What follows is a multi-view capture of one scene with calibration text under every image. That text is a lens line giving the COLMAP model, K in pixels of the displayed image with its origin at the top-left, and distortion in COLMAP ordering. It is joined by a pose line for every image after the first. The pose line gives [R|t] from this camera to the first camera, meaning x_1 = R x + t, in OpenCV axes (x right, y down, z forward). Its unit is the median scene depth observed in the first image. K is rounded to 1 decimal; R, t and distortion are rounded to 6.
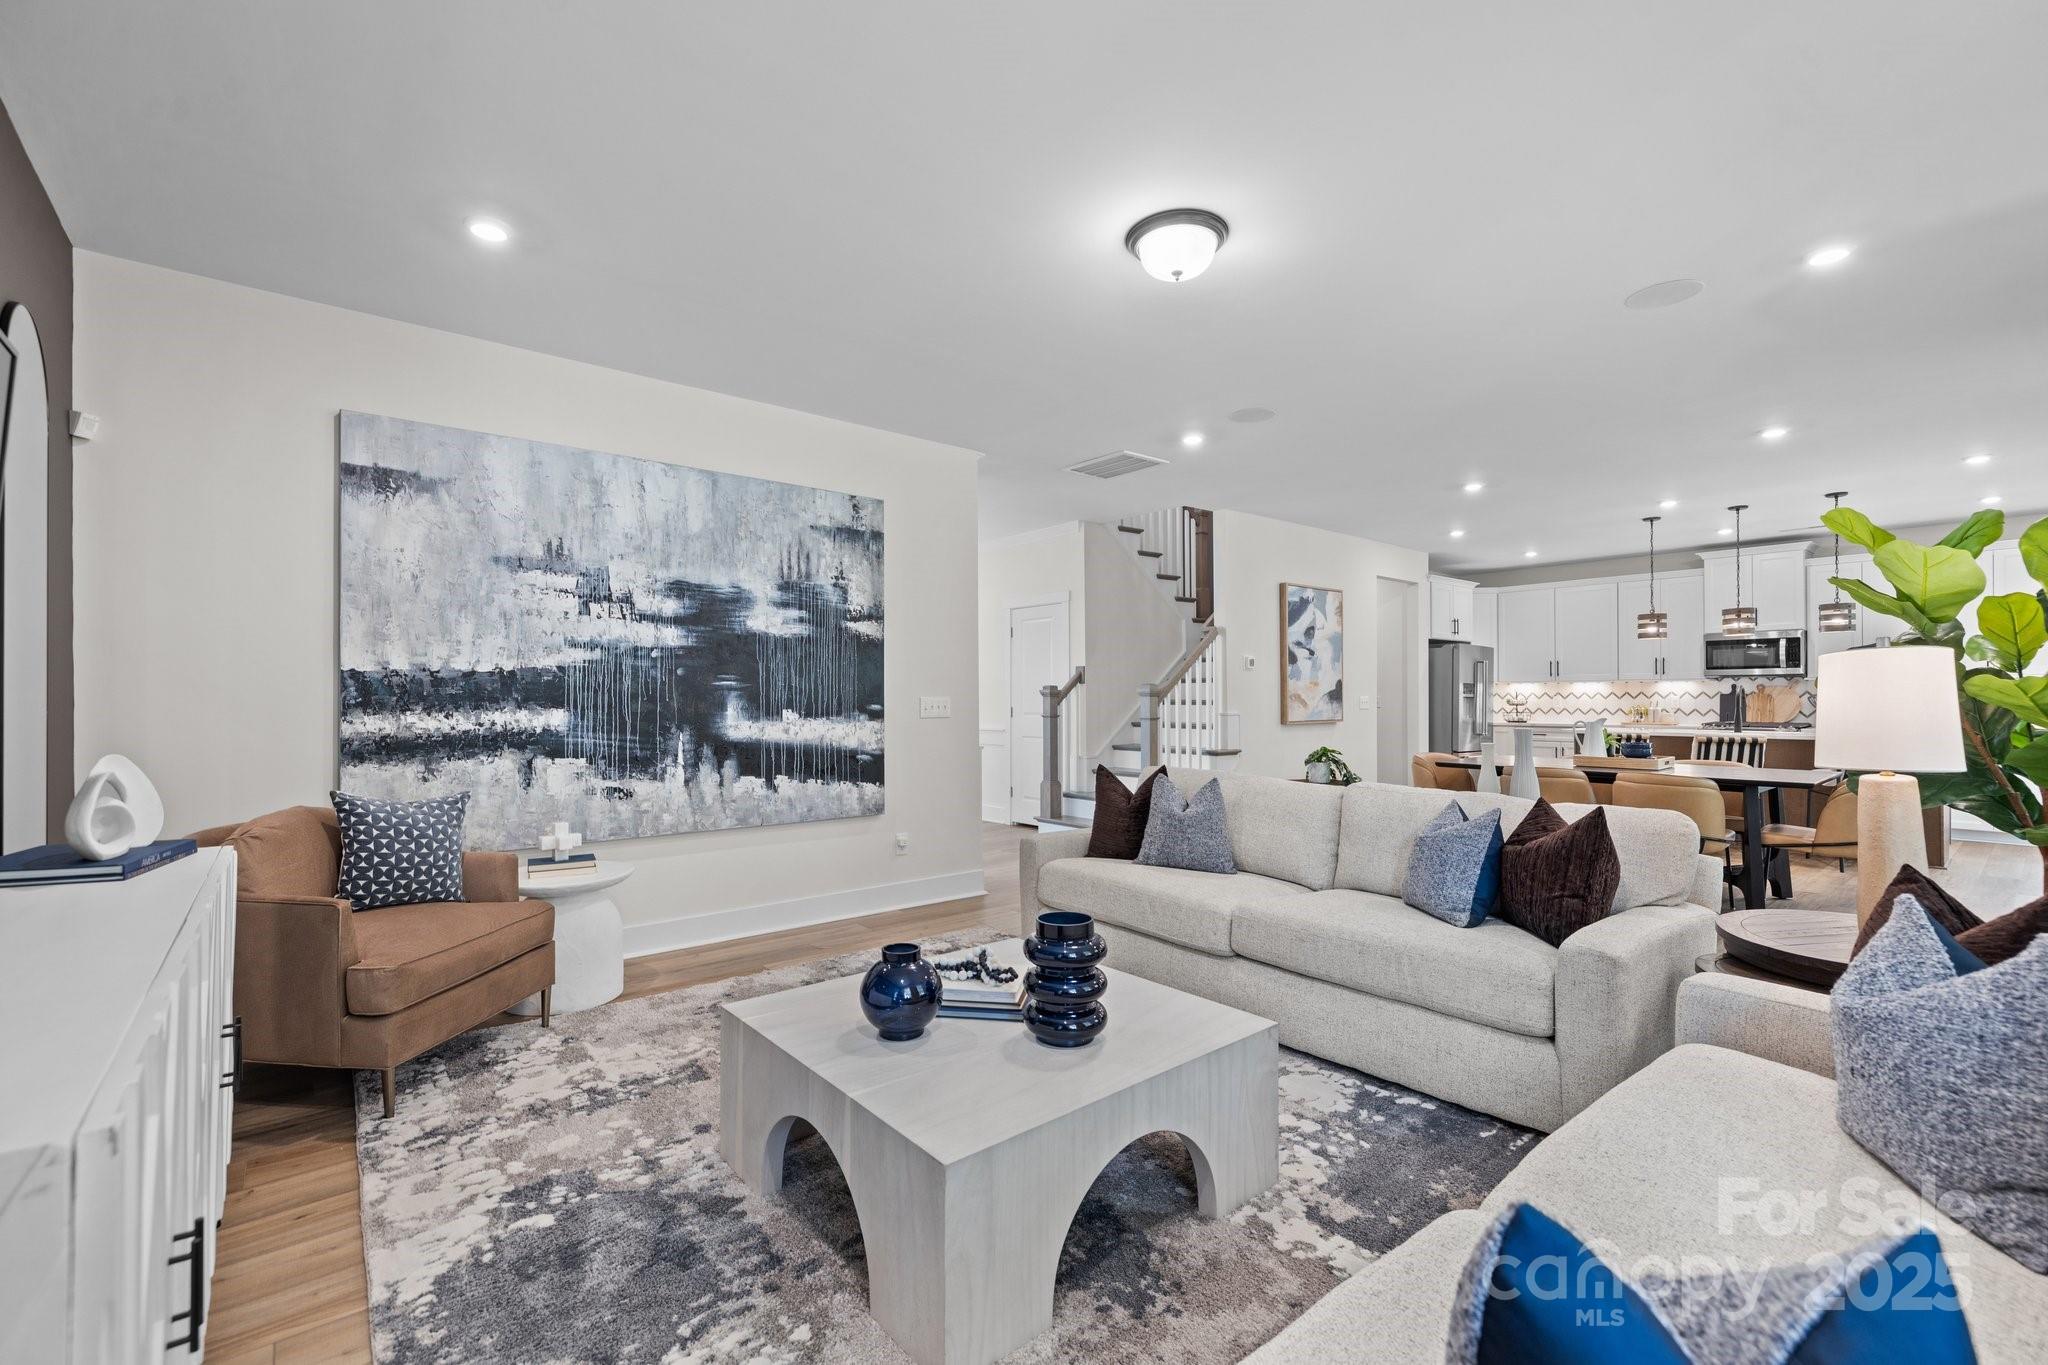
lens RADIAL K [[863.2, 0, 1019.7], [0, 863.2, 686.9], [0, 0, 1]] dist [-0.000318, -0.000052]
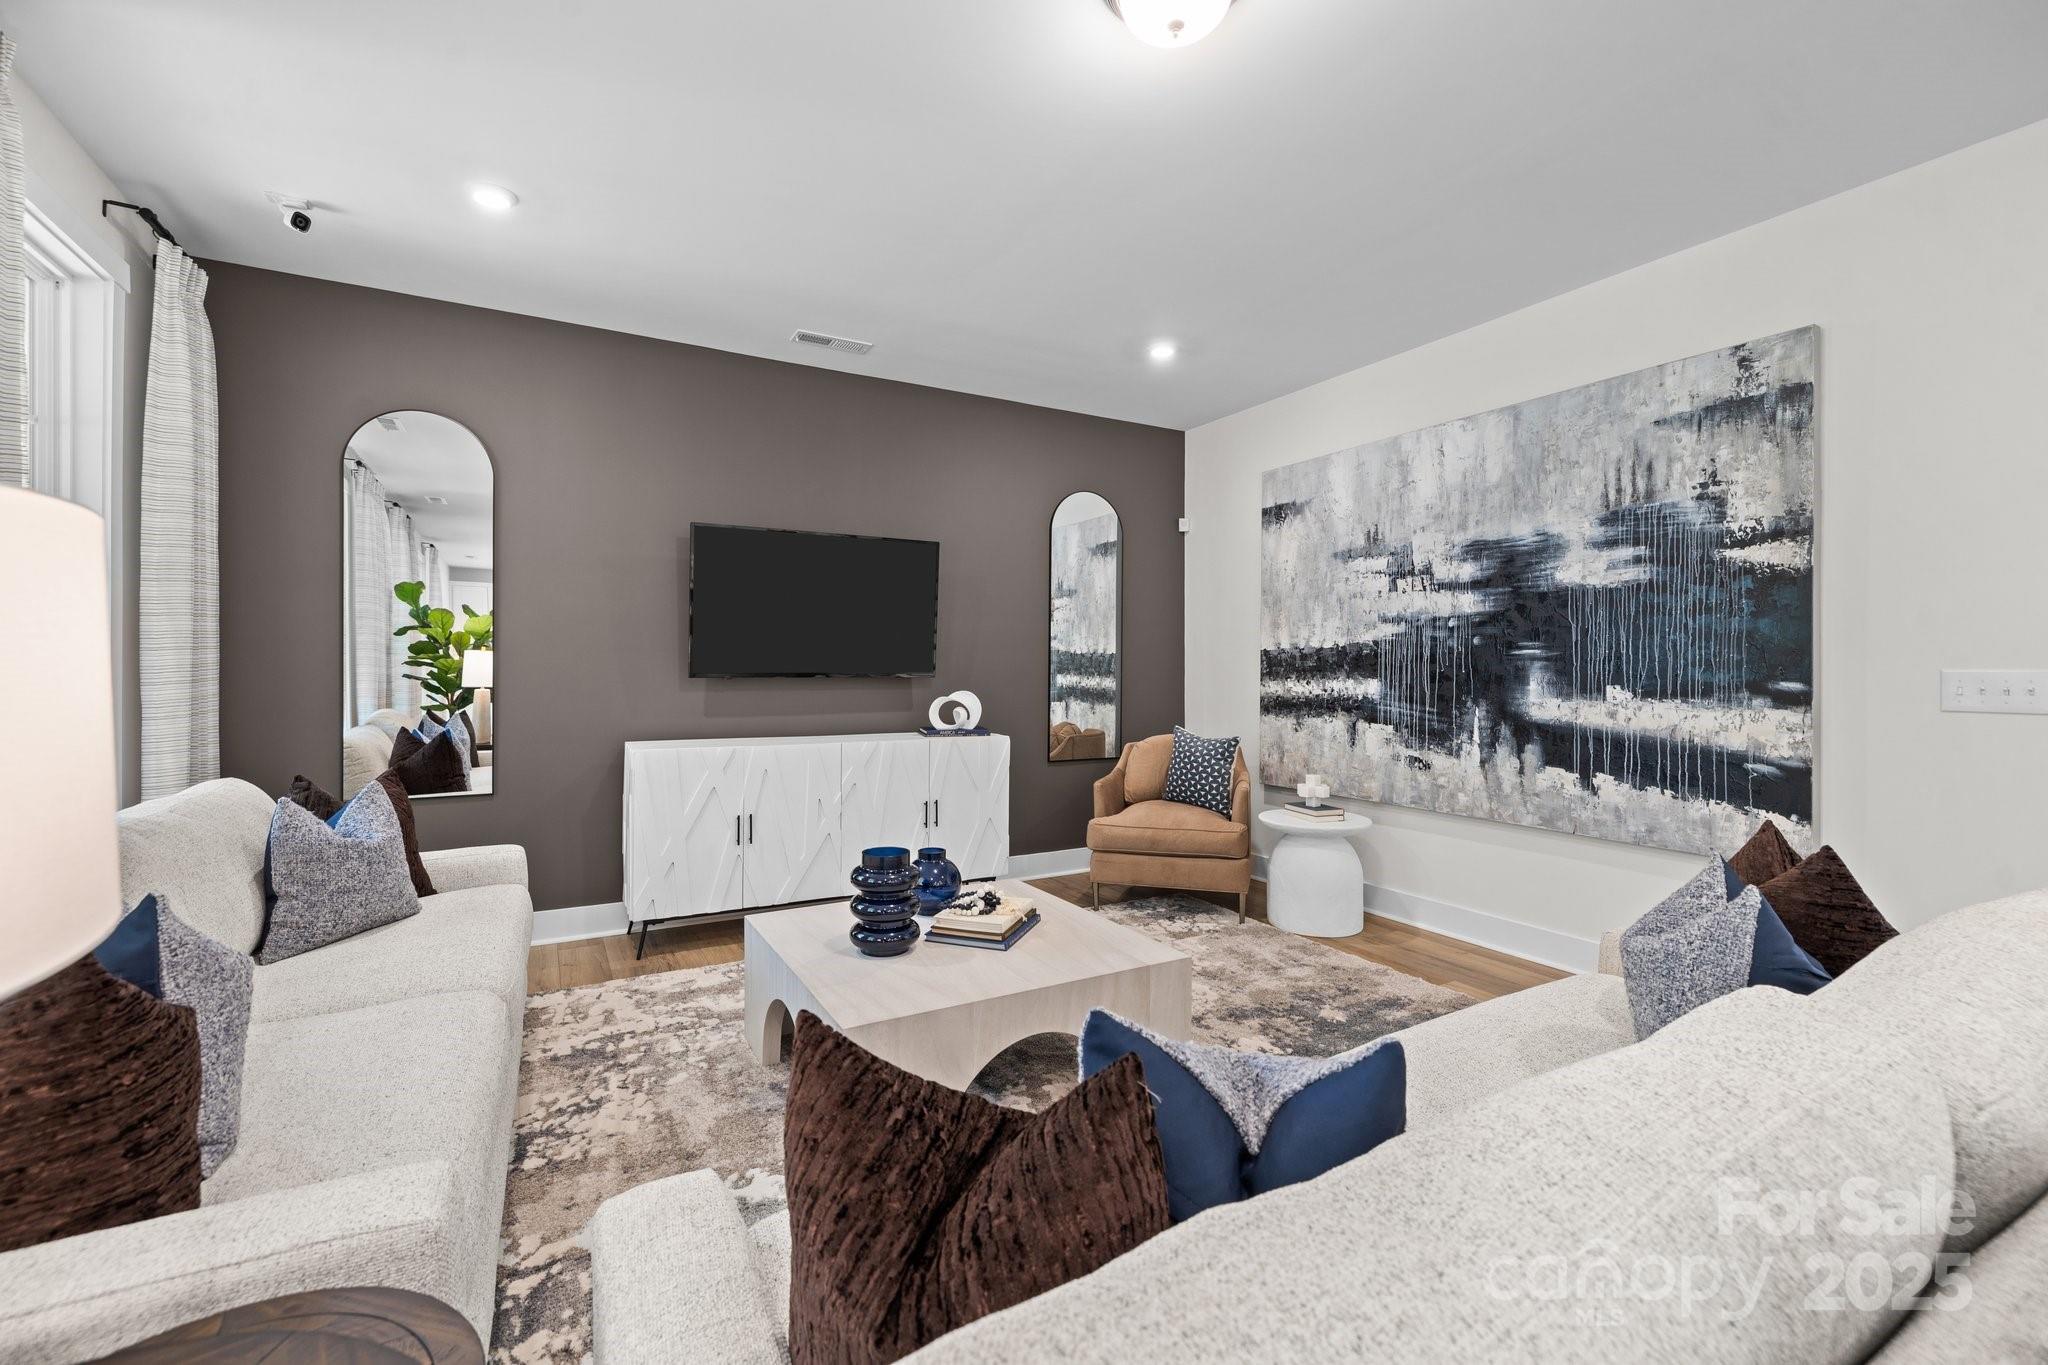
lens RADIAL K [[867.4, 0, 1022.2], [0, 867.4, 662.0], [0, 0, 1]] dist [-0.001450, -0.000479]
pose [[-0.187270, -0.007943, -0.982276, 0.598949], [0.009176, 0.999910, -0.009835, 0.009572], [0.982266, -0.010855, -0.187180, 0.704379]]
